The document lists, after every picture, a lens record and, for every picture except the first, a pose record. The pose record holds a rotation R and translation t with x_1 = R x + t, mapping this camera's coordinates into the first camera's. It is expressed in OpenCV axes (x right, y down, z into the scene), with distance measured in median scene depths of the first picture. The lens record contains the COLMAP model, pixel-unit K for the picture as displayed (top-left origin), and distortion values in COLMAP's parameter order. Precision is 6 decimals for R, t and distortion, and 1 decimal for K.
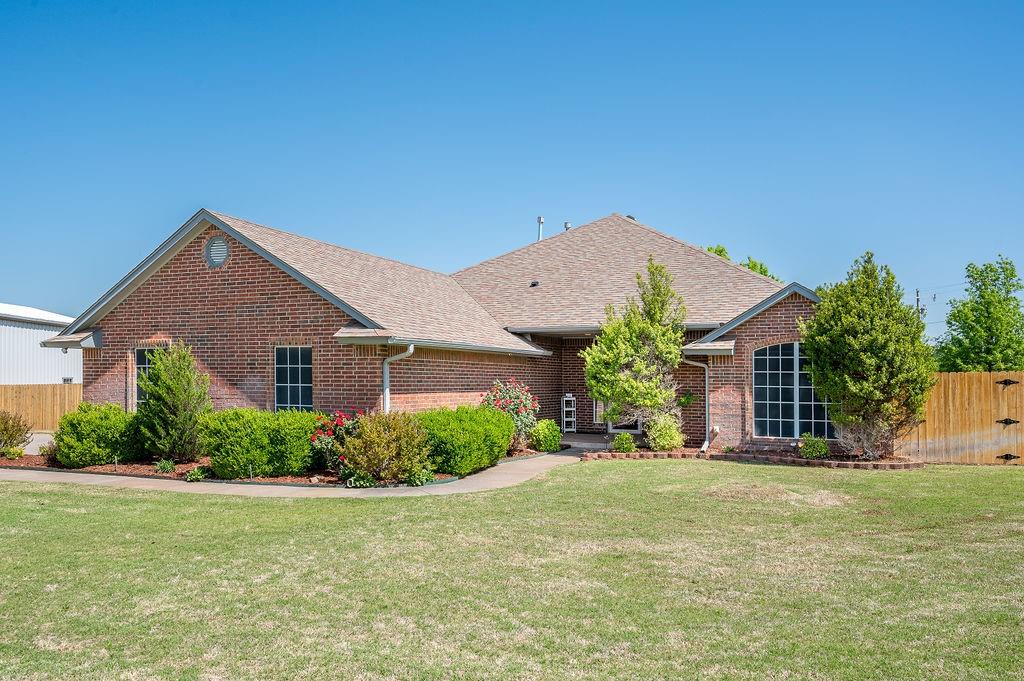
lens RADIAL K [[776.9, 0, 510.2], [0, 776.9, 374.3], [0, 0, 1]] dist [0.008758, 0.003769]
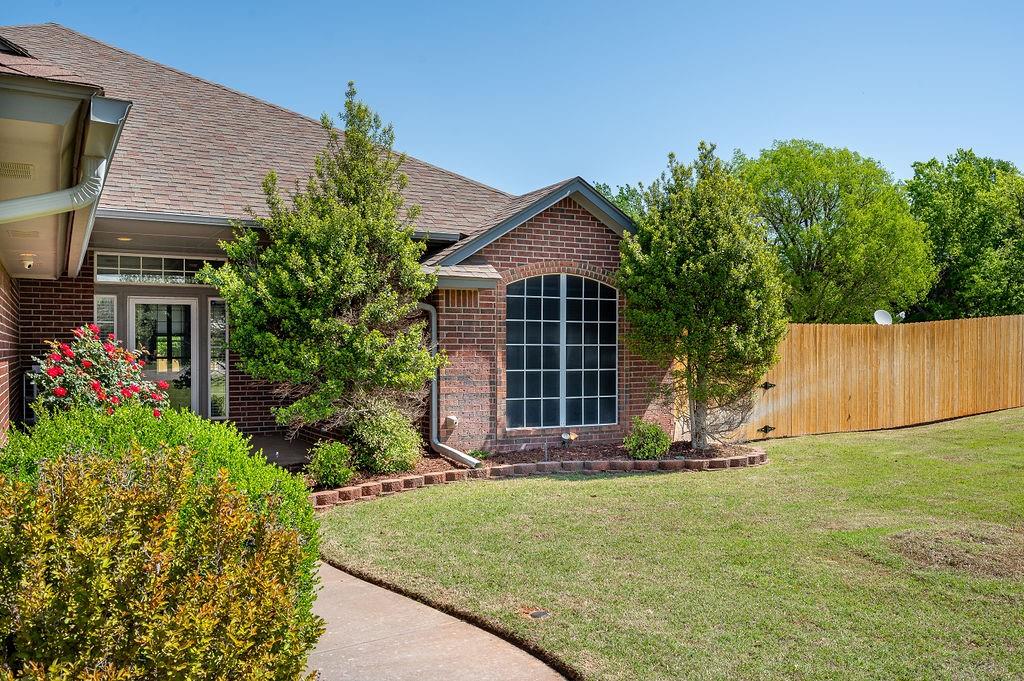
lens RADIAL K [[841.8, 0, 512.0], [0, 841.8, 340.5], [0, 0, 1]] dist [-0.002258, 0.000531]
pose [[0.617948, 0.000661, 0.786219, -0.194437], [-0.000294, 1.000000, -0.000609, 0.013052], [-0.786219, 0.000145, 0.617948, 0.610181]]
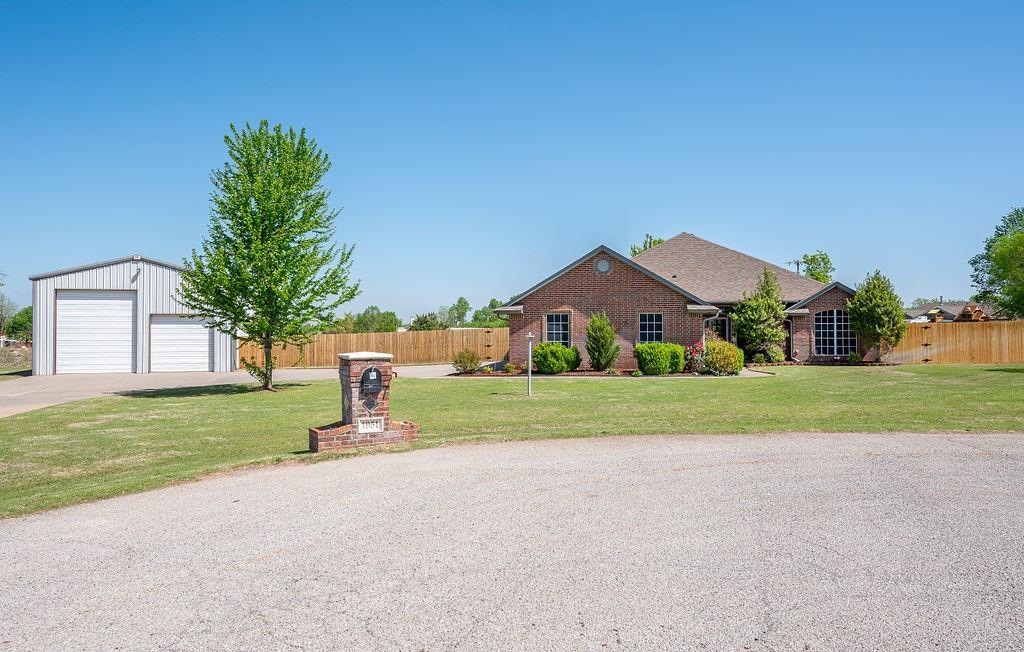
lens RADIAL K [[674.4, 0, 512.0], [0, 674.4, 326.0], [0, 0, 1]] dist [-0.005602, -0.002114]
pose [[0.970984, -0.008385, 0.238999, -0.922081], [0.008164, 0.999965, 0.001912, -0.007102], [-0.239007, 0.000095, 0.971018, -0.567166]]
